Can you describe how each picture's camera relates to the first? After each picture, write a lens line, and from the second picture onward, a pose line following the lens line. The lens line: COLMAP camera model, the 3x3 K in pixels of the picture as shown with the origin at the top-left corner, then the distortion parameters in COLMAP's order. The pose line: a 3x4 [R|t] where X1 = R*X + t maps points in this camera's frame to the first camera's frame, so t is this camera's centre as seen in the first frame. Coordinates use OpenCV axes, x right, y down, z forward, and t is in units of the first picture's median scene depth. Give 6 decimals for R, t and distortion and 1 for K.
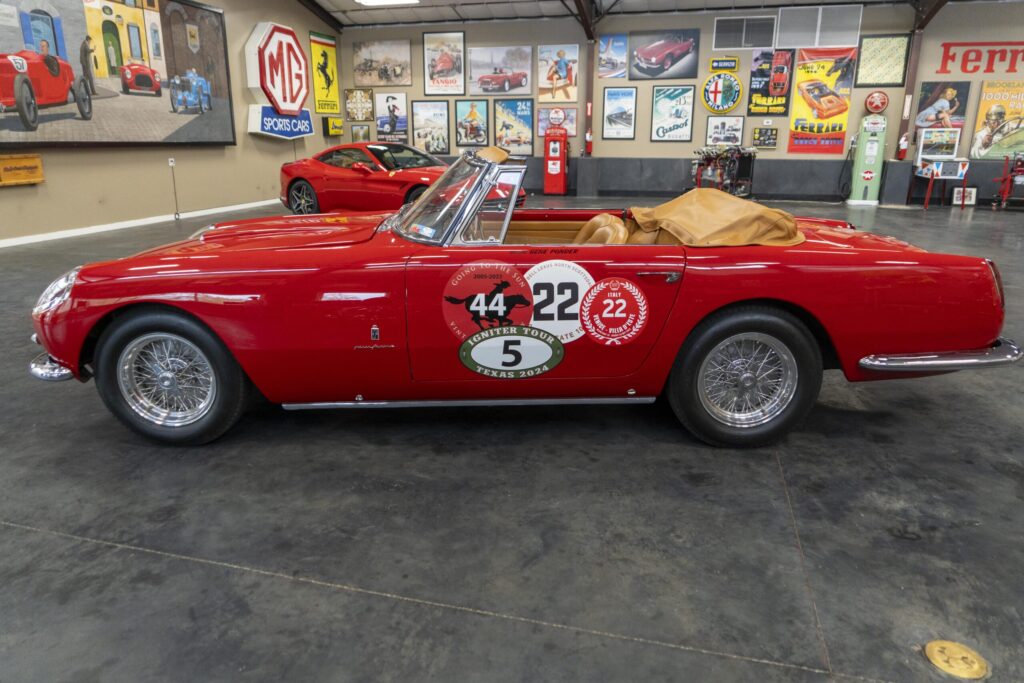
lens RADIAL K [[681.9, 0, 508.4], [0, 681.9, 342.3], [0, 0, 1]] dist [-0.024741, 0.004975]
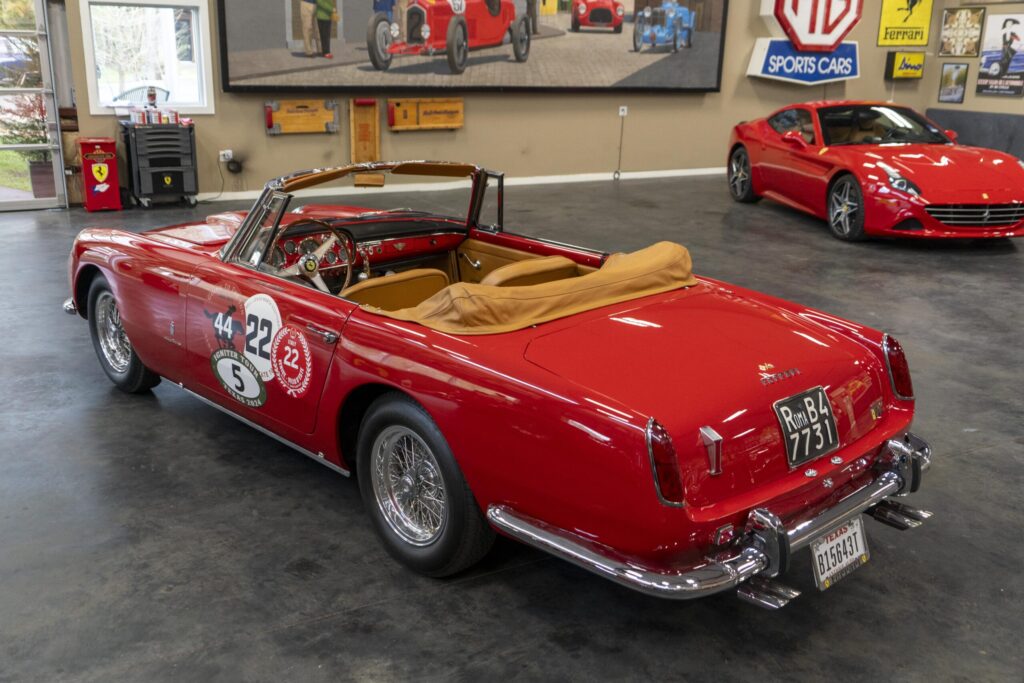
lens RADIAL K [[987.1, 0, 505.3], [0, 987.1, 340.5], [0, 0, 1]] dist [0.024612, 0.020701]
pose [[0.688577, 0.219647, -0.691098, 0.277625], [-0.226980, 0.970418, 0.082270, -0.053902], [0.688724, 0.100216, 0.718064, 0.050039]]
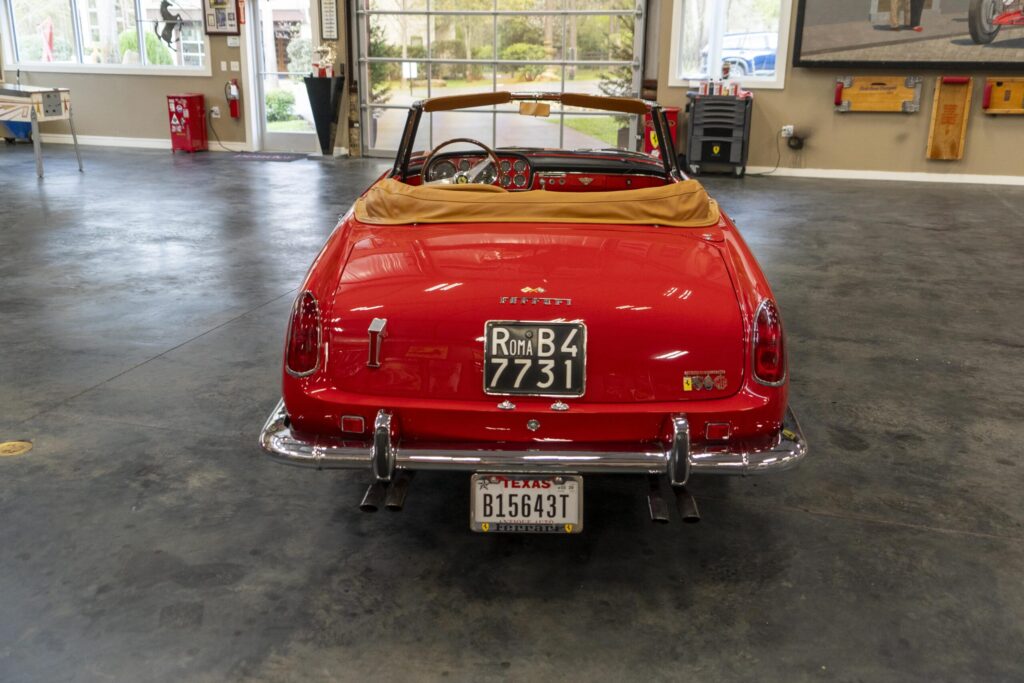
lens RADIAL K [[989.4, 0, 505.7], [0, 989.4, 347.5], [0, 0, 1]] dist [0.020982, 0.005332]
pose [[-0.019568, 0.298819, -0.954109, 0.369119], [-0.296522, 0.909622, 0.290967, -0.092950], [0.954825, 0.288608, 0.070807, 0.253968]]
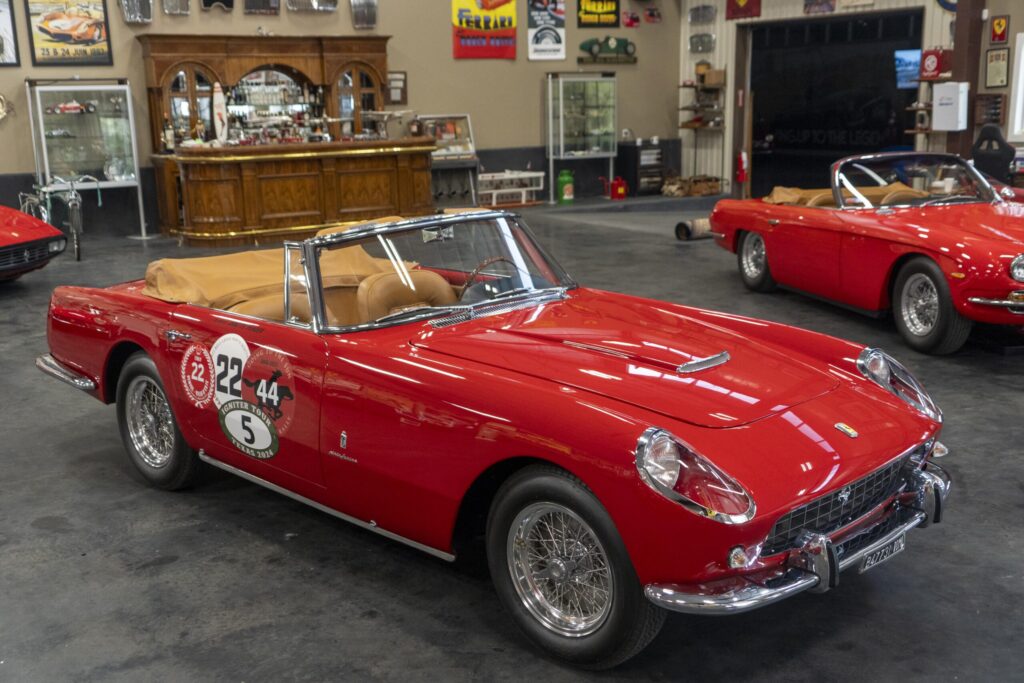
lens RADIAL K [[1123.3, 0, 508.2], [0, 1123.3, 358.9], [0, 0, 1]] dist [0.033766, 0.025336]
pose [[-0.729266, -0.142207, 0.669289, -0.284831], [0.220584, 0.877077, 0.426708, -0.186763], [-0.647699, 0.458818, -0.608254, 0.494973]]
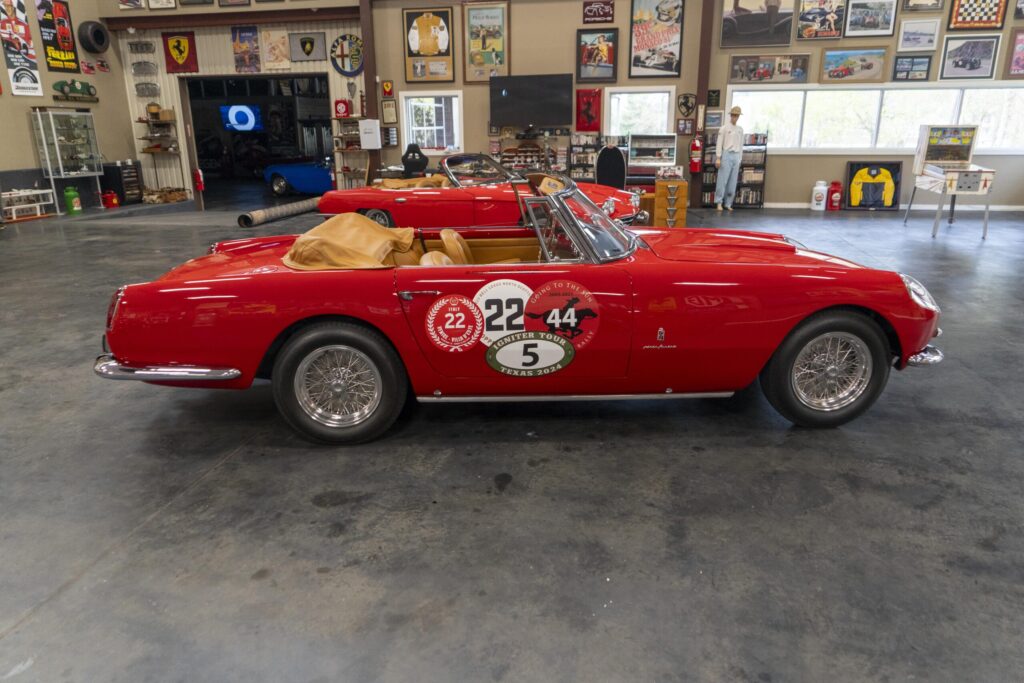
lens RADIAL K [[696.0, 0, 509.8], [0, 696.0, 343.6], [0, 0, 1]] dist [-0.010179, 0.005458]
pose [[-0.997309, 0.032299, -0.065810, 0.032576], [-0.010195, 0.827879, 0.560815, -0.187630], [0.072596, 0.559976, -0.825322, 0.560272]]
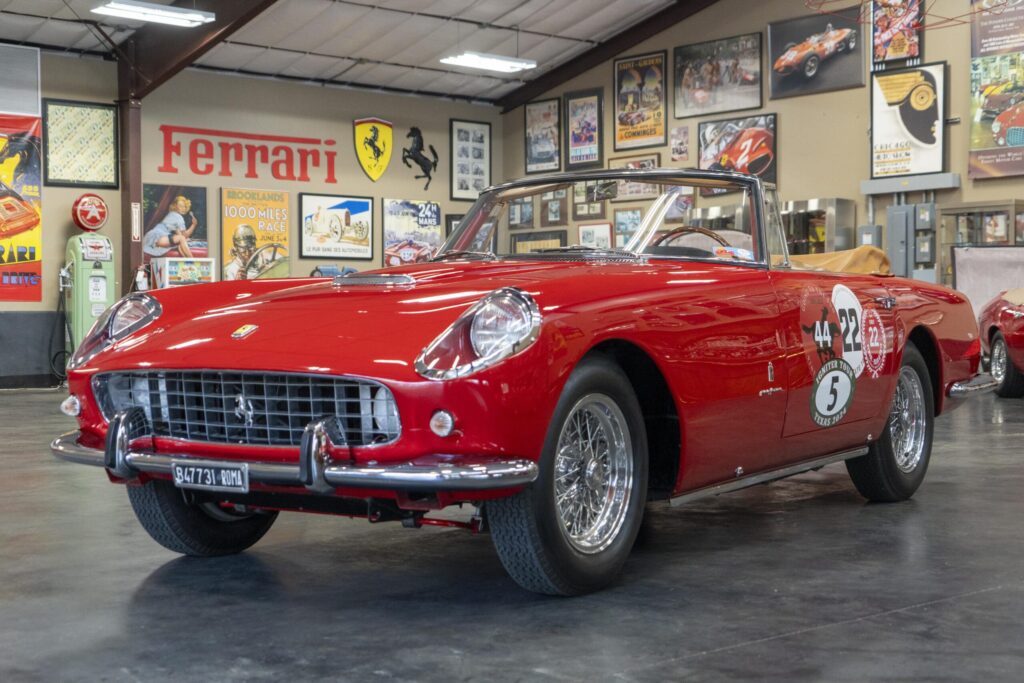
lens RADIAL K [[1547.5, 0, 490.8], [0, 1547.5, 339.8], [0, 0, 1]] dist [0.084360, -0.129863]
pose [[0.548040, -0.013788, 0.836338, -0.403616], [0.248100, 0.957548, -0.146790, 0.028634], [-0.798811, 0.287943, 0.528196, 0.067480]]
